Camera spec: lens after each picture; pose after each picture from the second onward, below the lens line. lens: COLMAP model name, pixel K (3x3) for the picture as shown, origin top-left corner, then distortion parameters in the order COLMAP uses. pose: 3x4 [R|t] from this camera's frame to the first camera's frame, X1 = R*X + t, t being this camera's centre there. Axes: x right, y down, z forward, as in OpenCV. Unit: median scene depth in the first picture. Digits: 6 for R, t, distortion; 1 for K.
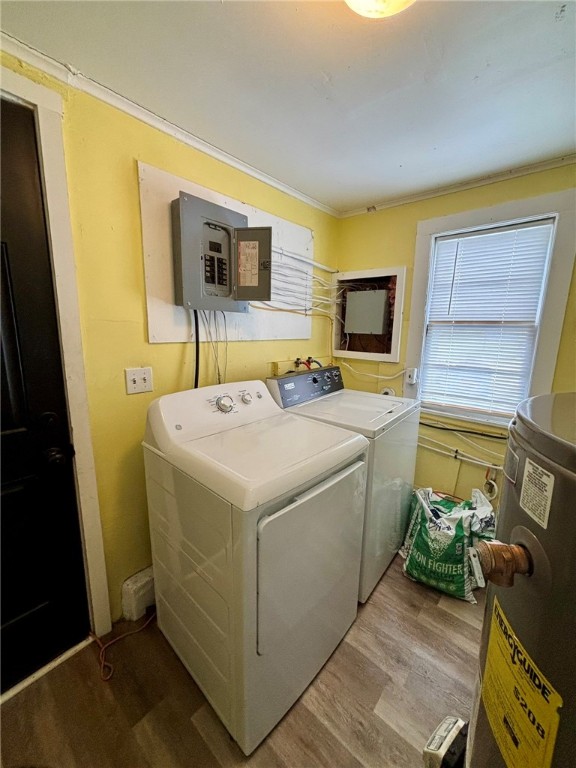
lens RADIAL K [[310.3, 0, 292.7], [0, 310.3, 386.6], [0, 0, 1]] dist [0.011899, -0.000866]
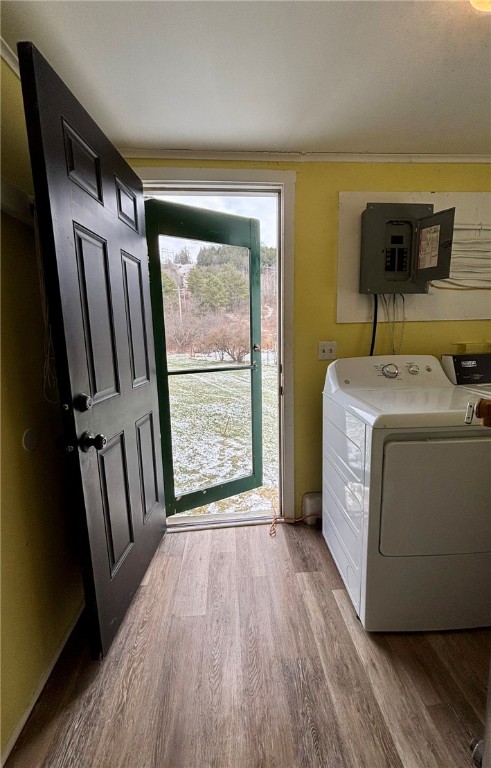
lens RADIAL K [[319.4, 0, 243.9], [0, 319.4, 383.9], [0, 0, 1]] dist [-0.002378, -0.000063]
pose [[0.704639, 0.077002, -0.705375, 0.227058], [-0.096148, 0.995287, 0.012602, 0.129986], [0.703021, 0.058940, 0.708722, -0.222016]]
